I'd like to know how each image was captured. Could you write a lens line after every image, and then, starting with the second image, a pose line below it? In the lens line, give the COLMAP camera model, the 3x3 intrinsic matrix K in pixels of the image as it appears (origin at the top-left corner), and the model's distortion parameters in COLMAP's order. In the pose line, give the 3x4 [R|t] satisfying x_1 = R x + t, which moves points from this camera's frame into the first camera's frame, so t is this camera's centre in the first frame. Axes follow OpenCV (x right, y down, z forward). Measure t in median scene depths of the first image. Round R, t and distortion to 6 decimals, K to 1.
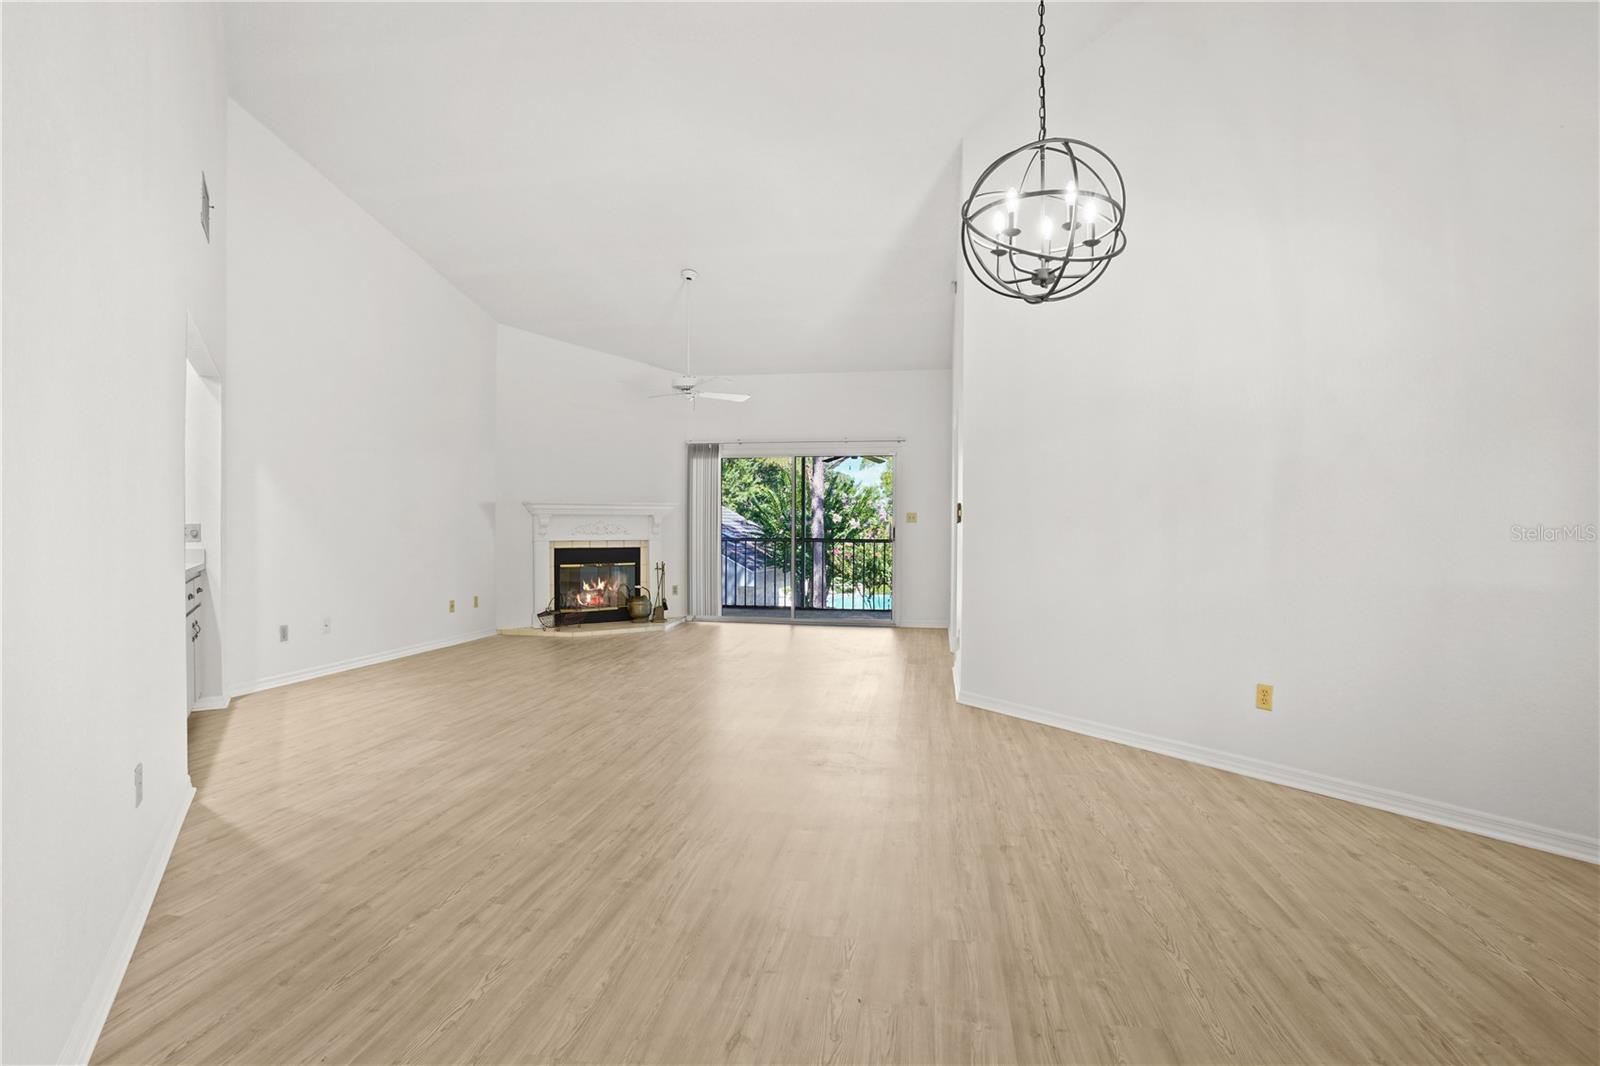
lens RADIAL K [[785.6, 0, 800.0], [0, 785.6, 533.0], [0, 0, 1]] dist [-0.088066, 0.044160]
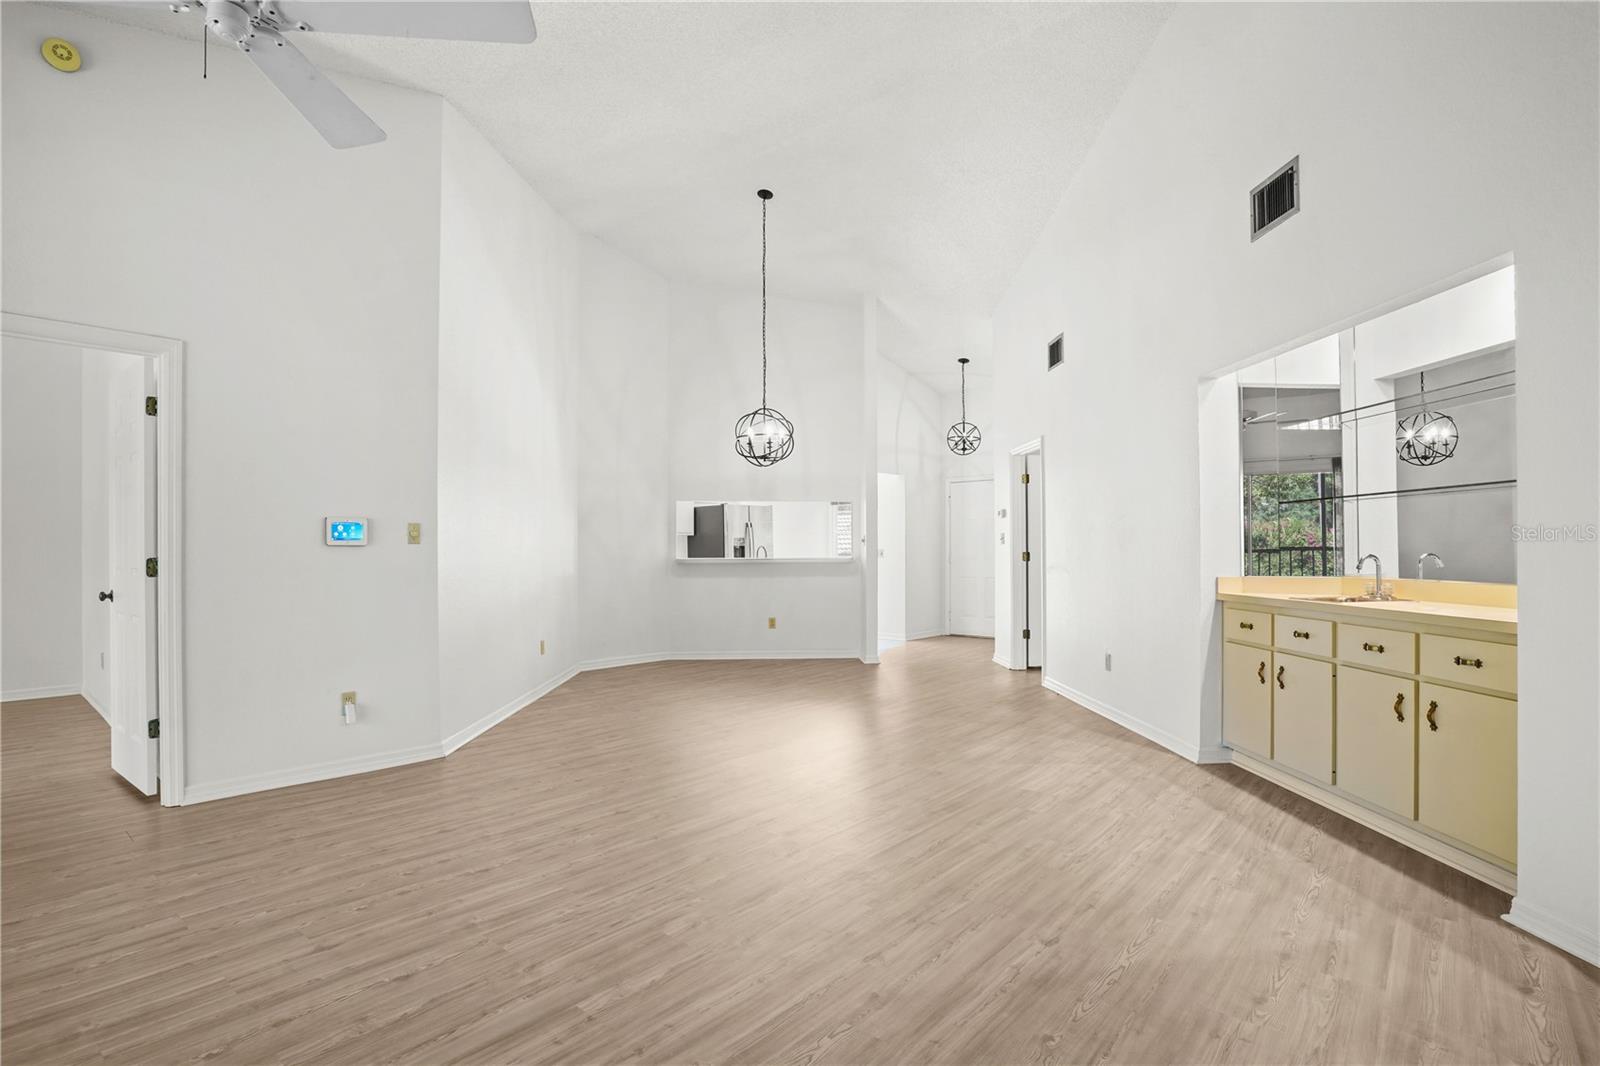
lens RADIAL K [[793.7, 0, 798.0], [0, 793.7, 545.3], [0, 0, 1]] dist [-0.087216, 0.044456]
pose [[-0.849618, 0.002364, 0.527393, -0.338233], [0.003209, 0.999995, 0.000688, -0.007827], [-0.527389, 0.002276, -0.849621, 0.895807]]
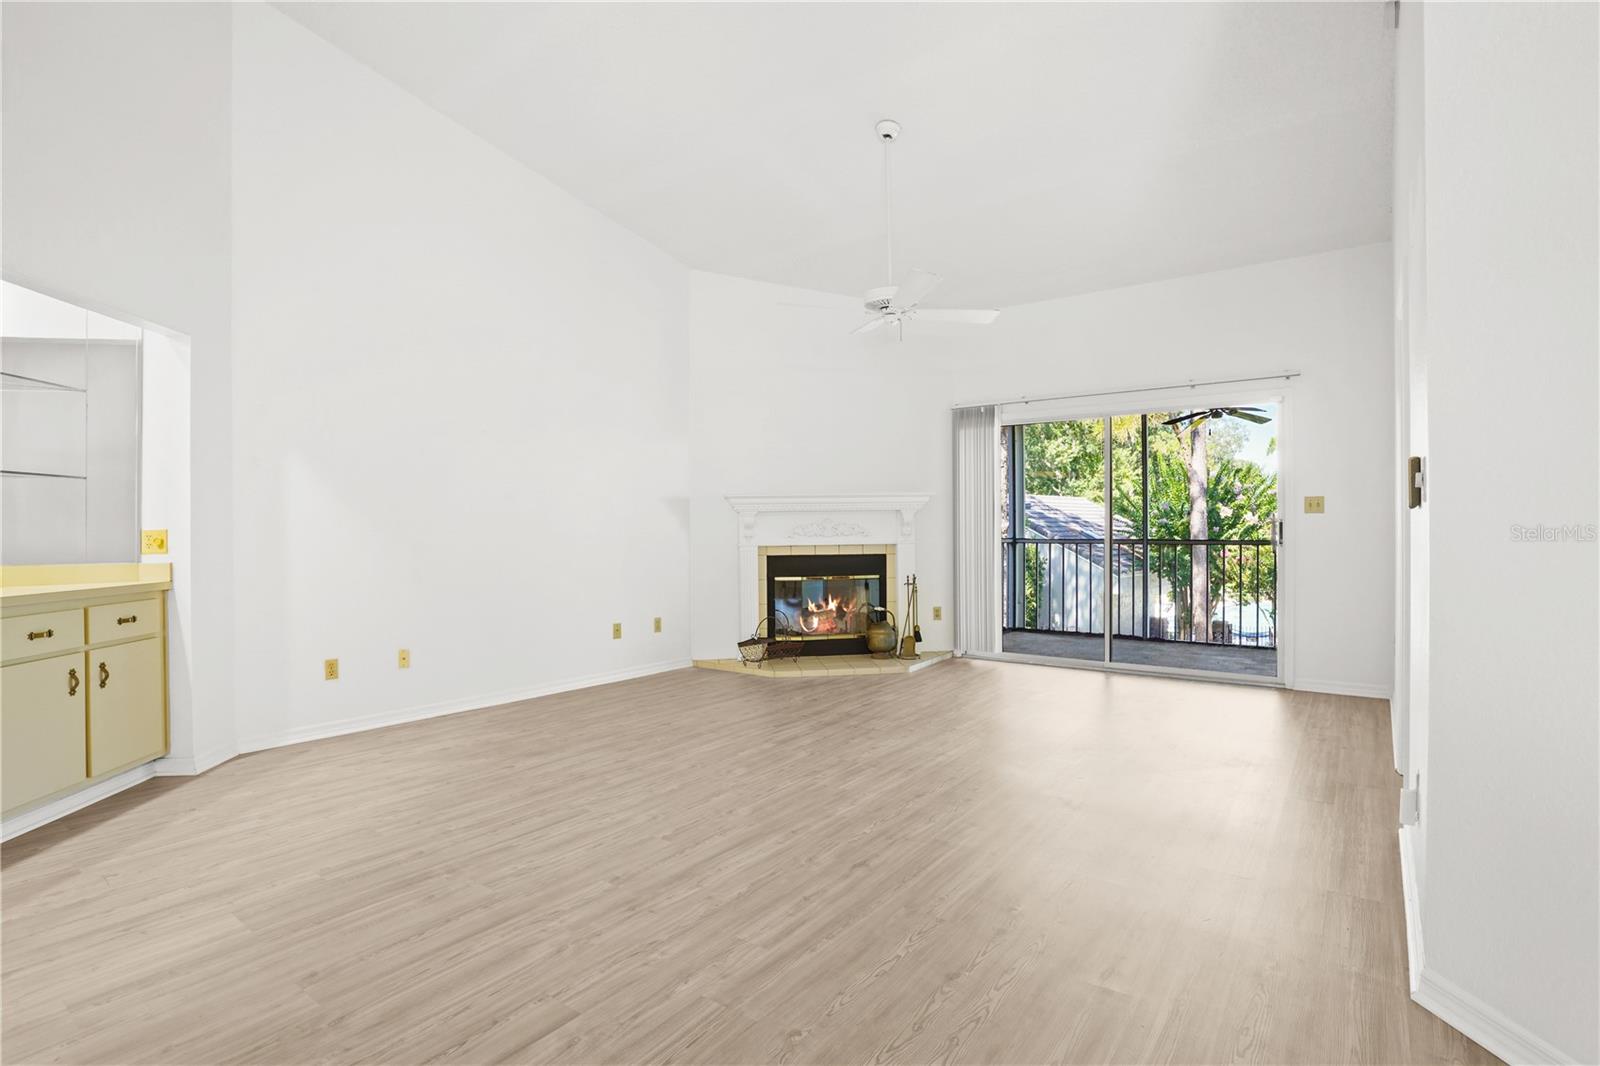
lens RADIAL K [[785.6, 0, 800.0], [0, 785.6, 533.0], [0, 0, 1]] dist [-0.088066, 0.044160]
pose [[0.887620, -0.007134, -0.460522, 0.065209], [0.007826, 0.999969, -0.000407, -0.001871], [0.460510, -0.003243, 0.887648, 0.329434]]
